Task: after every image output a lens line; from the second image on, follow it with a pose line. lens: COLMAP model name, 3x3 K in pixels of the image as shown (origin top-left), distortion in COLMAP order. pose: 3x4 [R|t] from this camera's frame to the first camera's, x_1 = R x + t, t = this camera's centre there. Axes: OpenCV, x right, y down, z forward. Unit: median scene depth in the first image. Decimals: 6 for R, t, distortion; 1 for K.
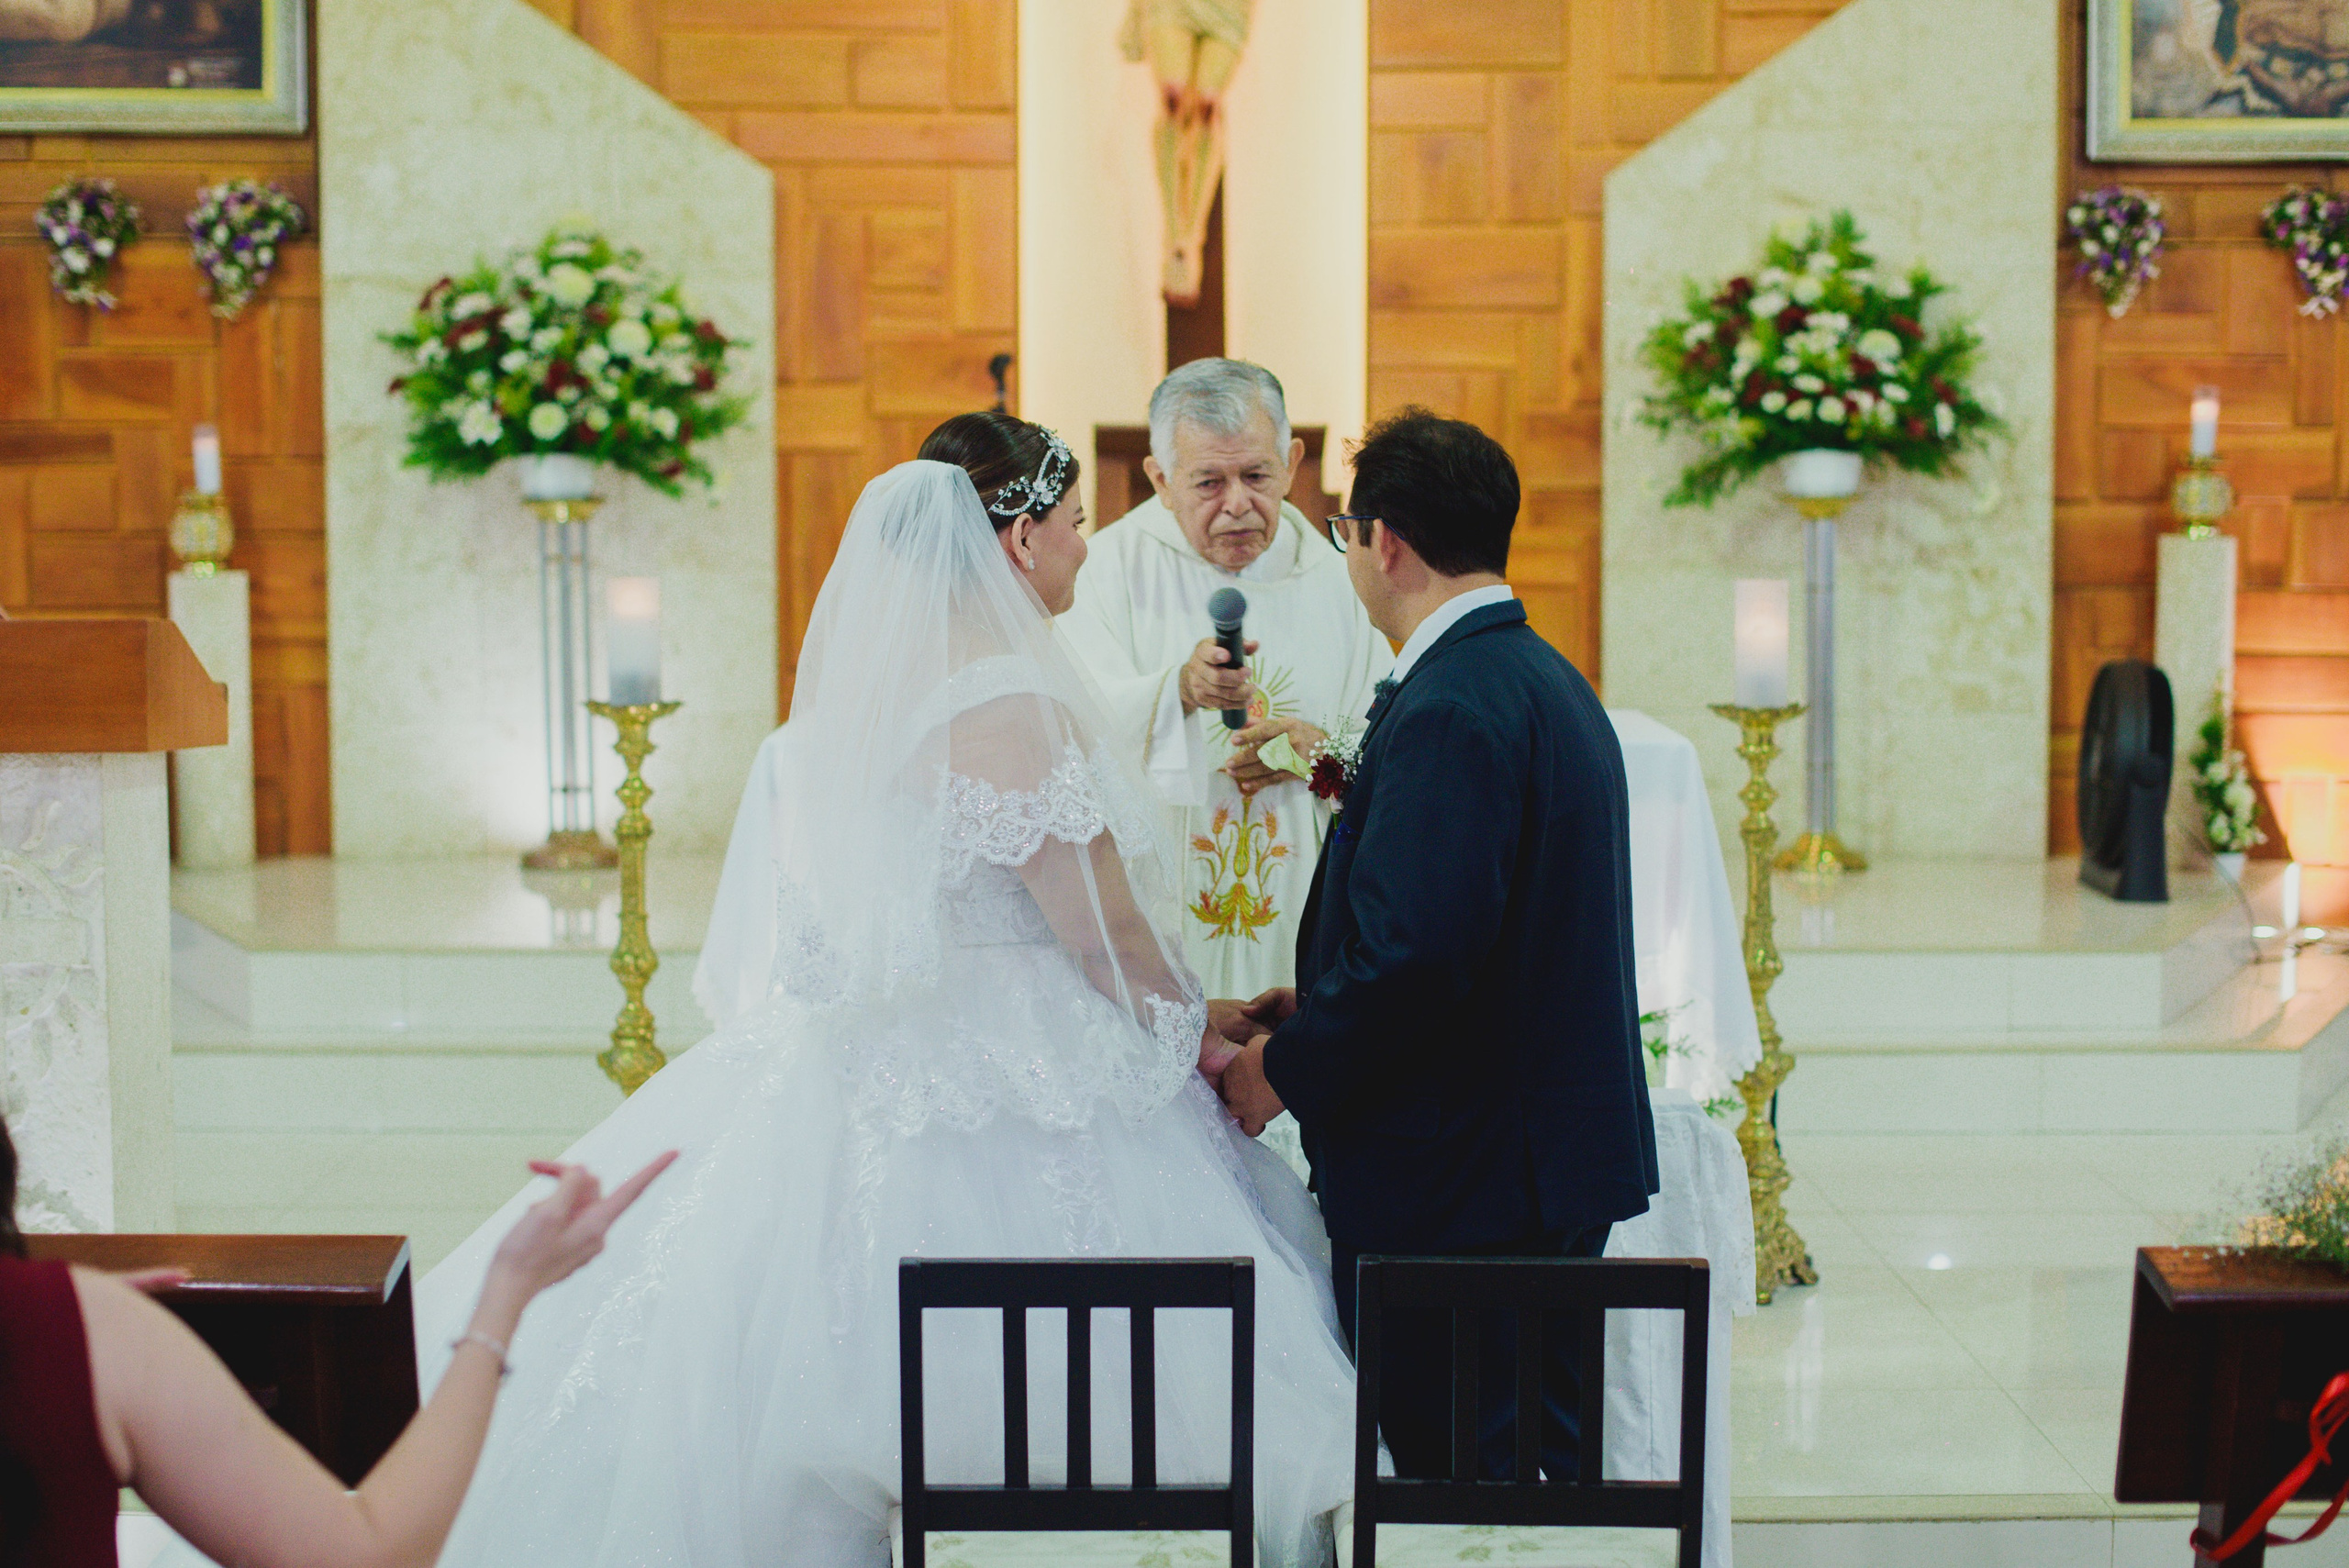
lens RADIAL K [[3394.3, 0, 1174.5], [0, 3394.3, 784.0], [0, 0, 1]] dist [-0.106062, 0.044196]
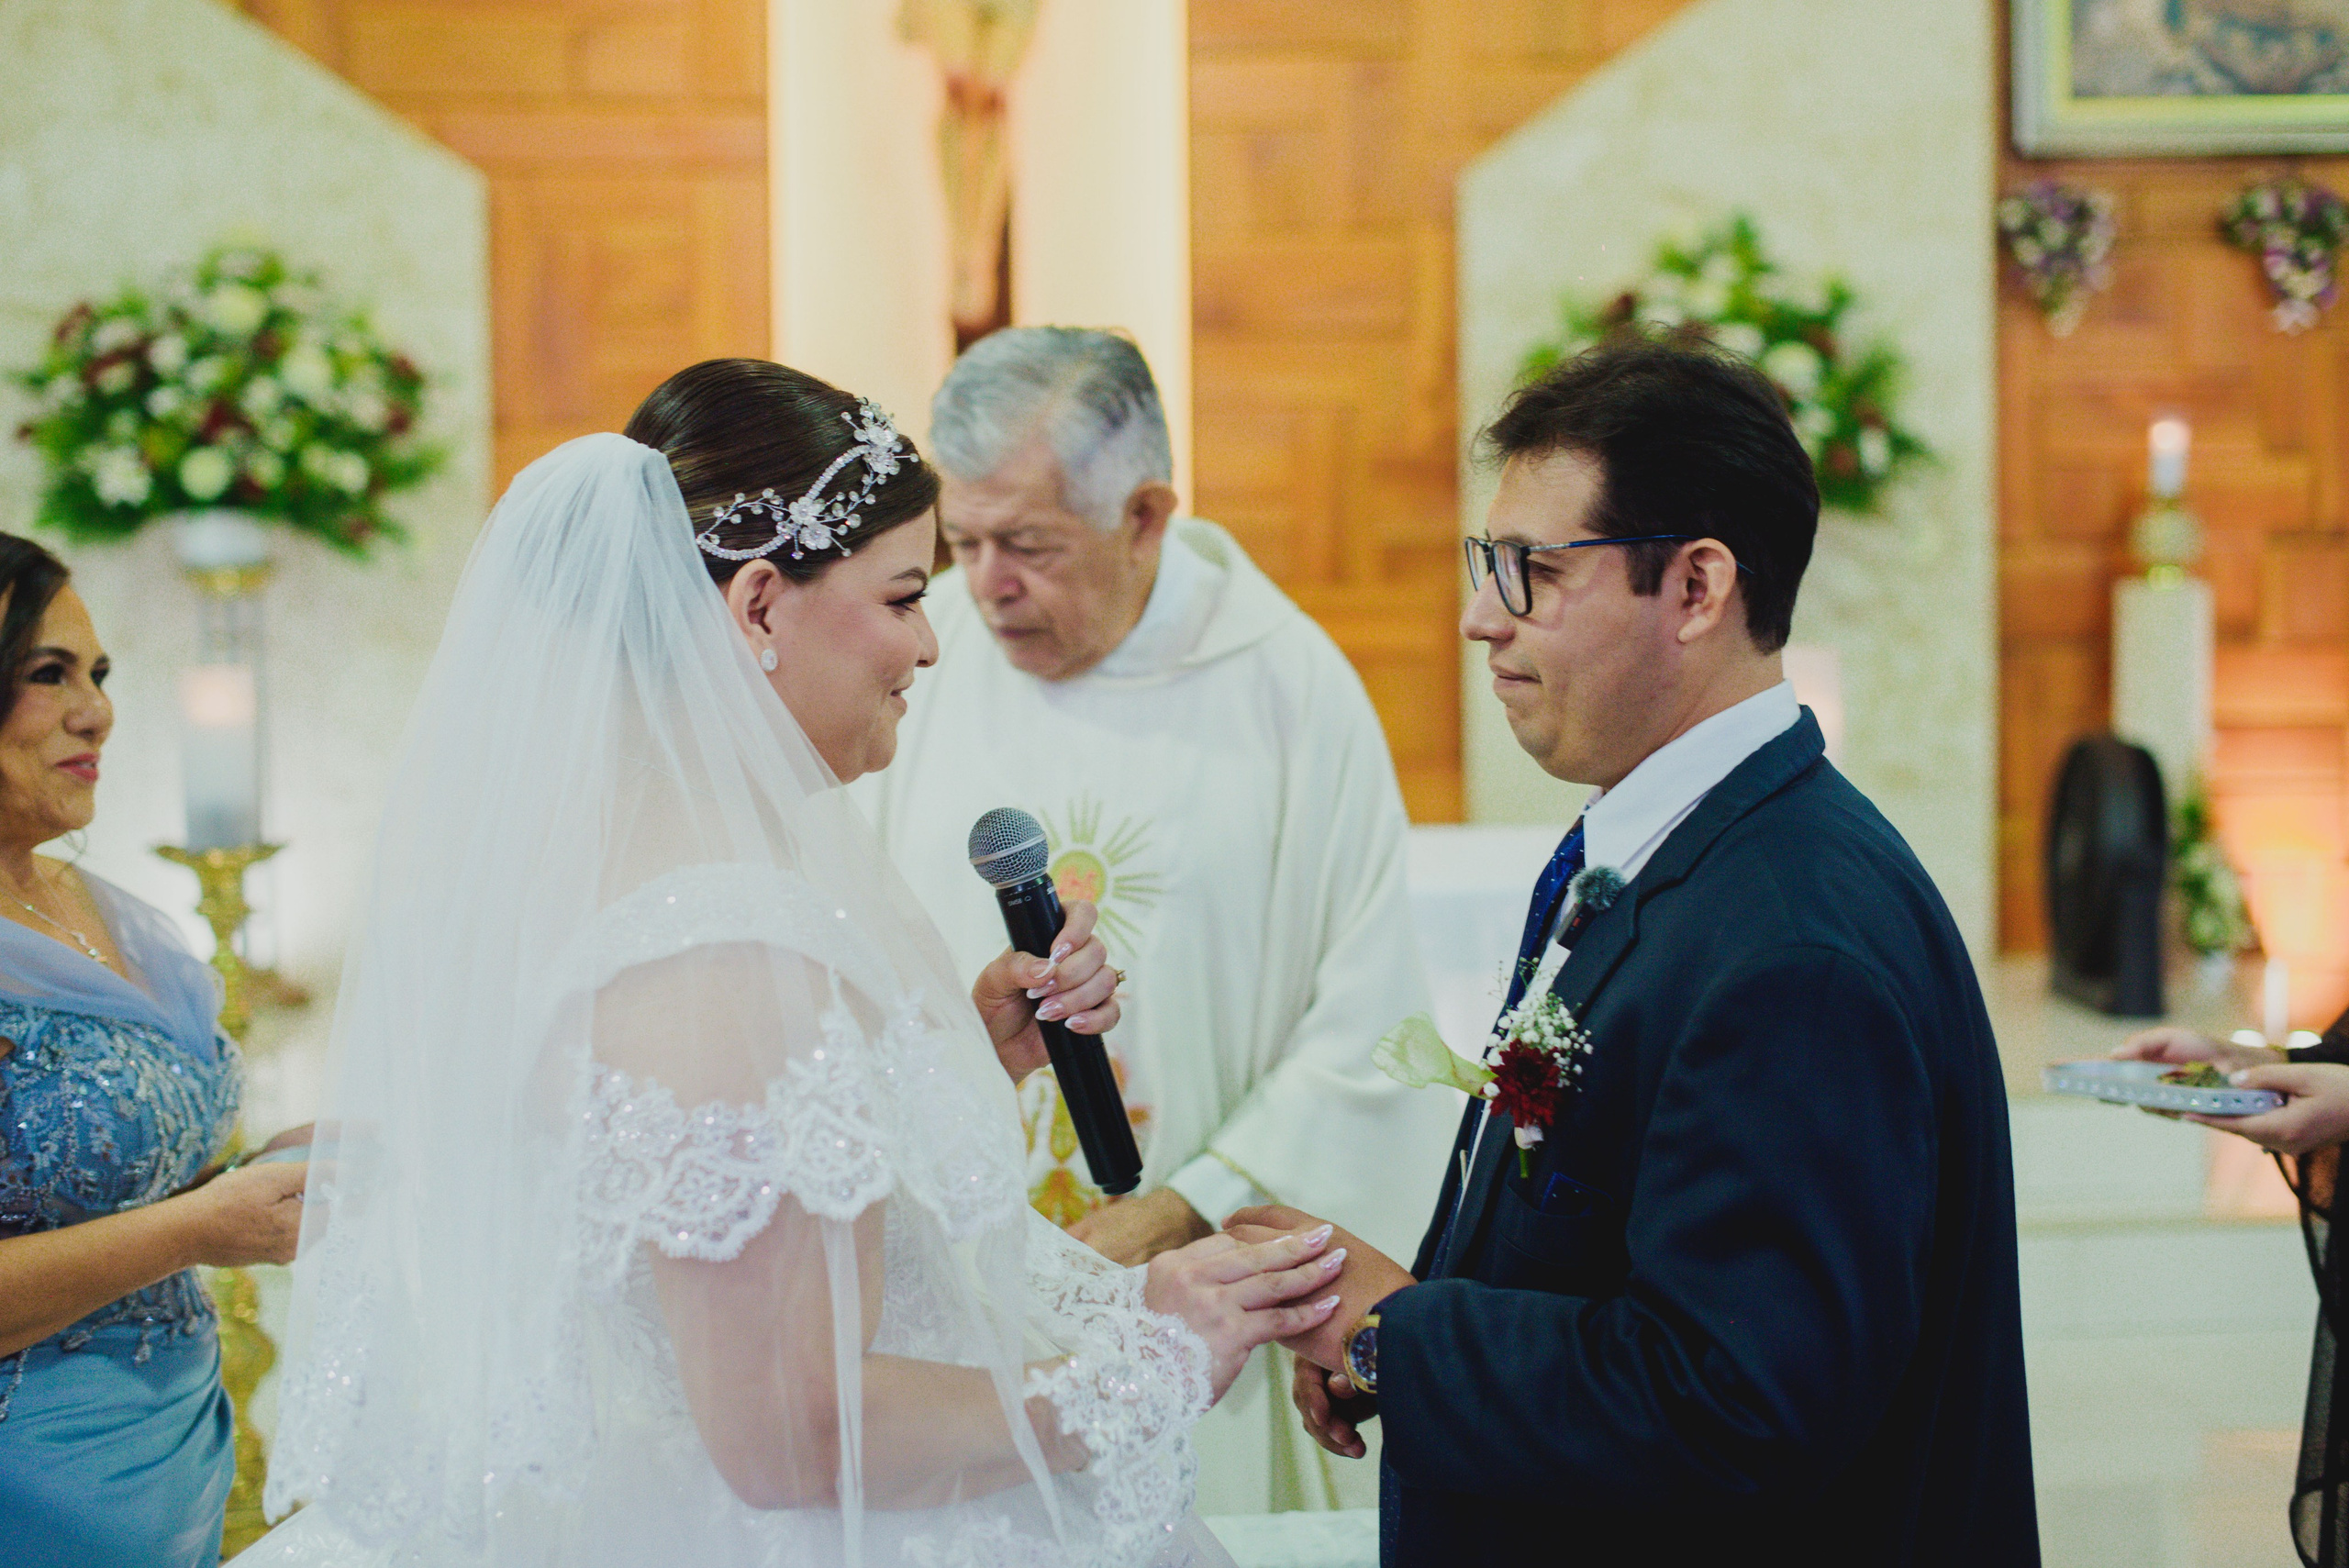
lens RADIAL K [[3394.3, 0, 1174.5], [0, 3394.3, 784.0], [0, 0, 1]] dist [-0.106062, 0.044196]
pose [[0.997749, -0.017108, 0.064846, -0.003640], [0.018385, 0.999647, -0.019157, -0.010709], [-0.064496, 0.020307, 0.997711, 0.157567]]
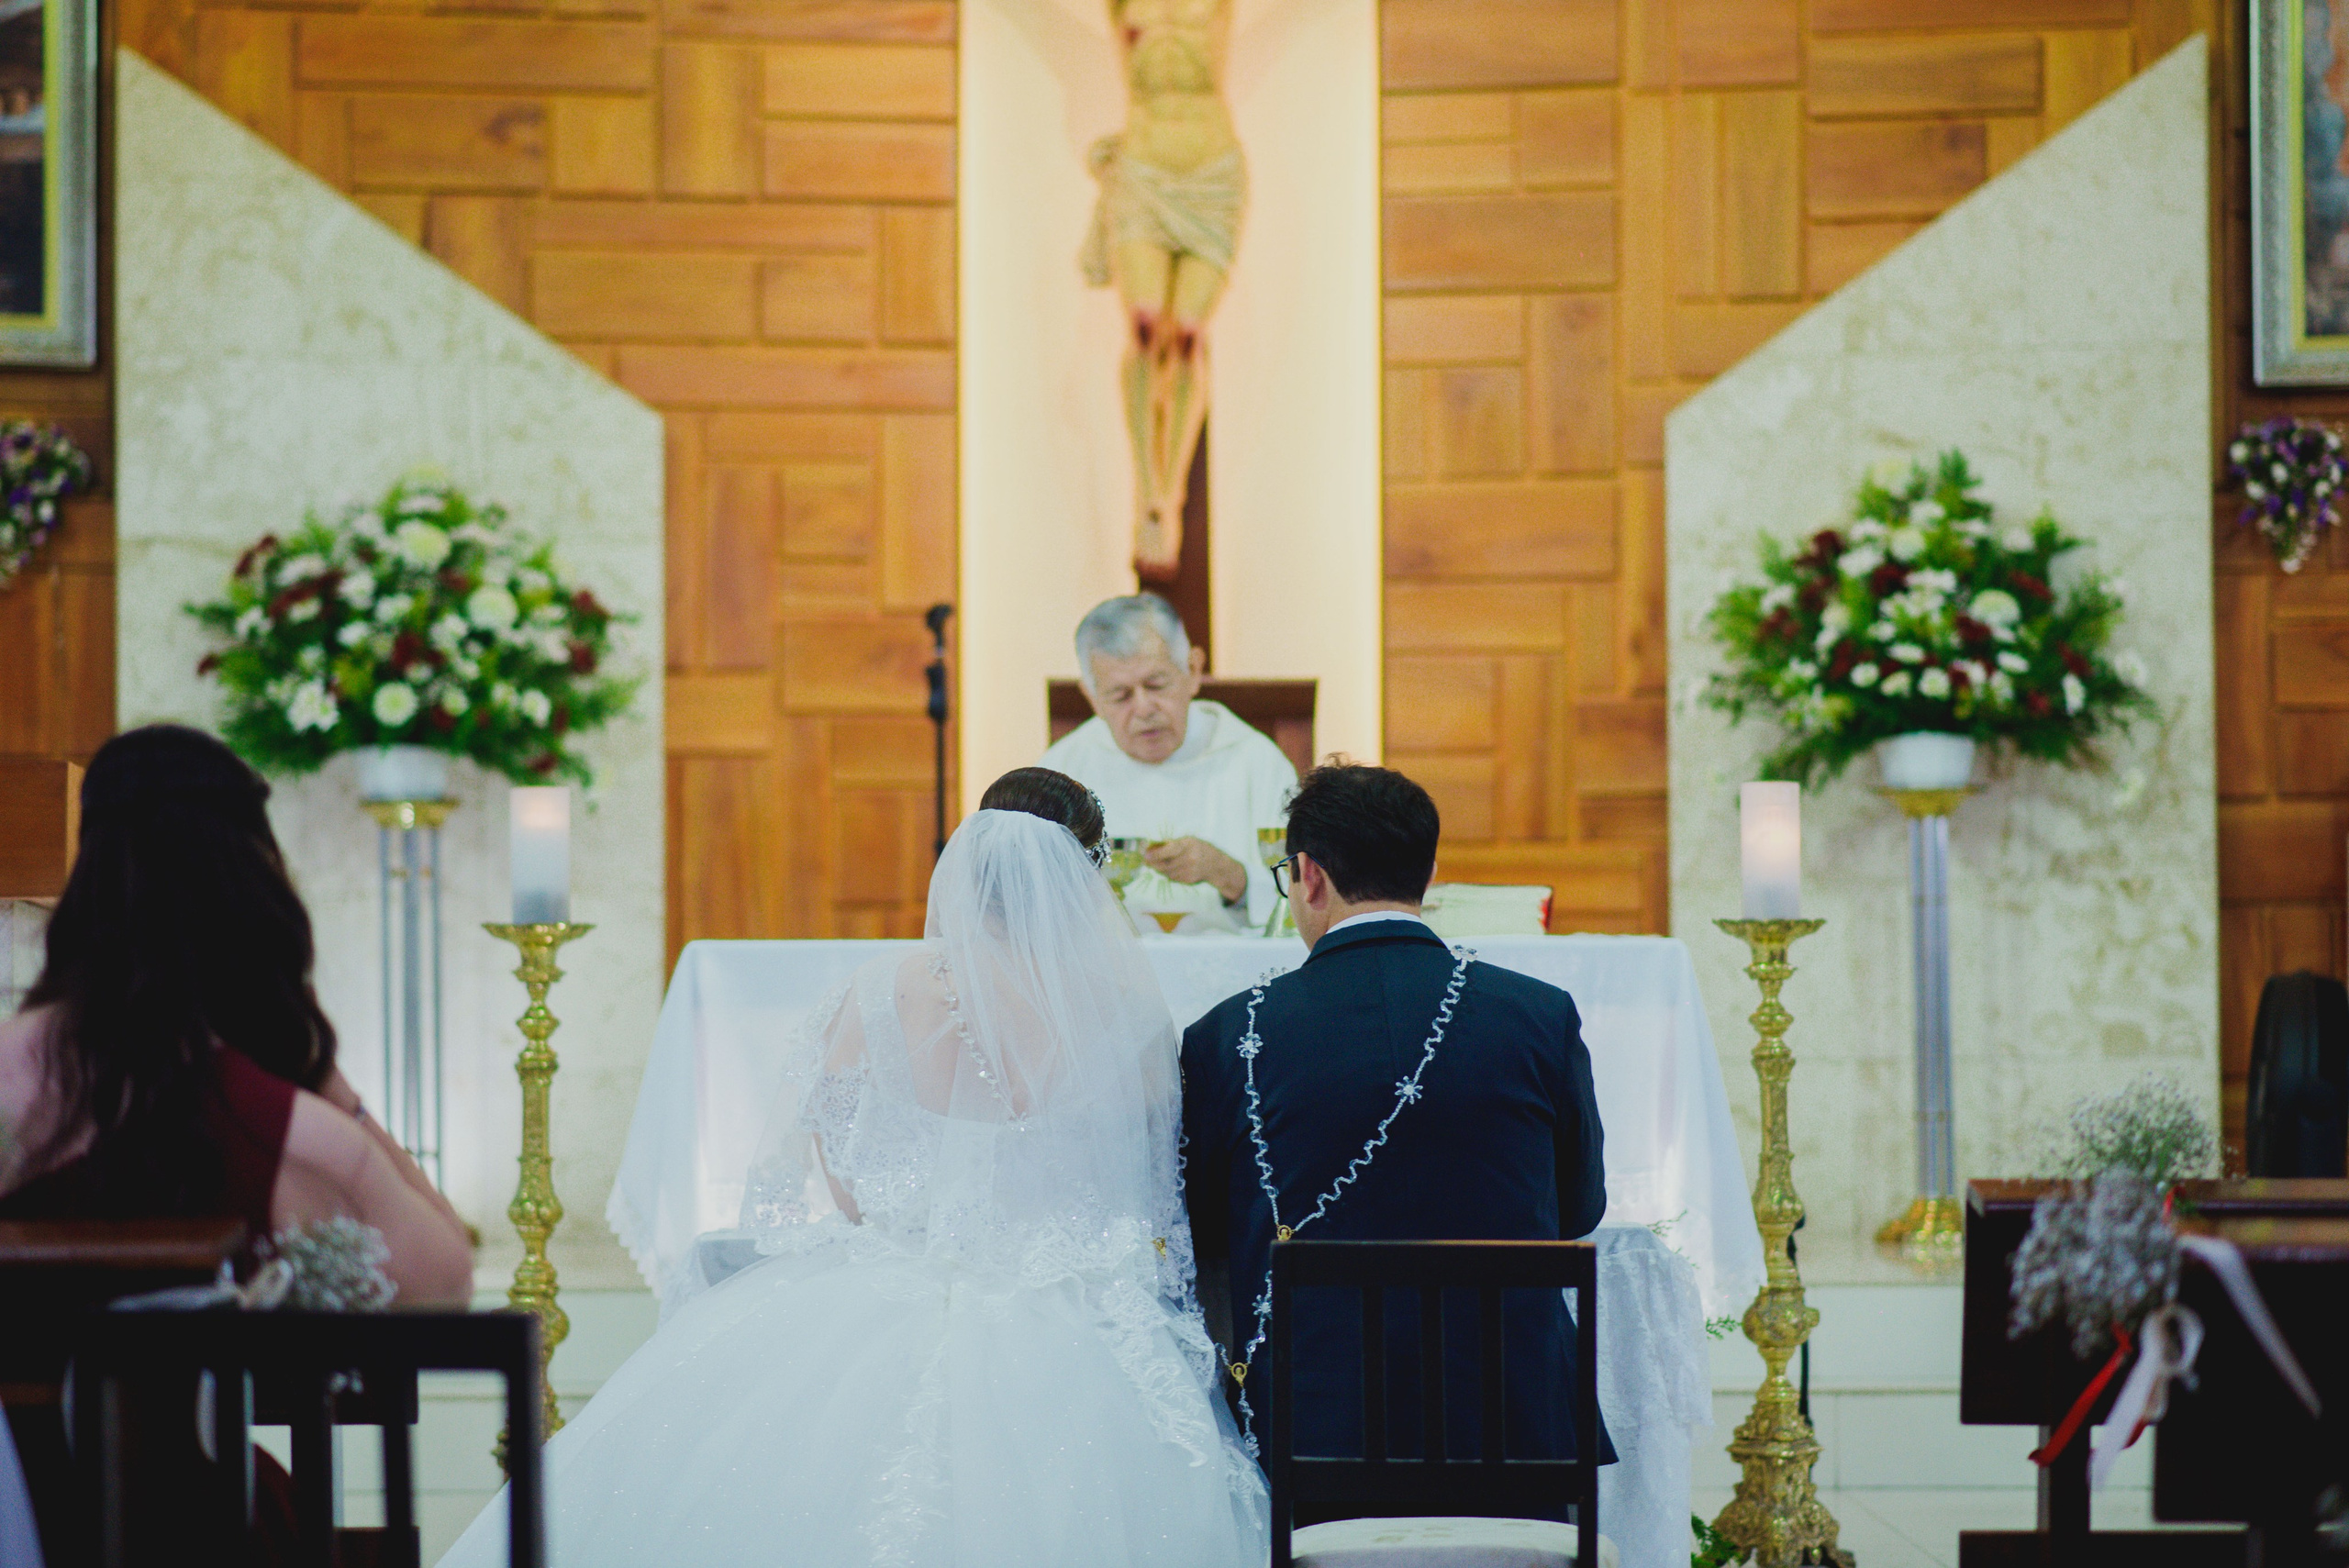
lens RADIAL K [[4734.9, 0, 1174.5], [0, 4734.9, 784.0], [0, 0, 1]] dist [0.064937, -0.010020]
pose [[0.999987, -0.005140, -0.000280, 0.006820], [0.005069, 0.992726, -0.120289, 0.051134], [0.000897, 0.120286, 0.992739, -0.151383]]
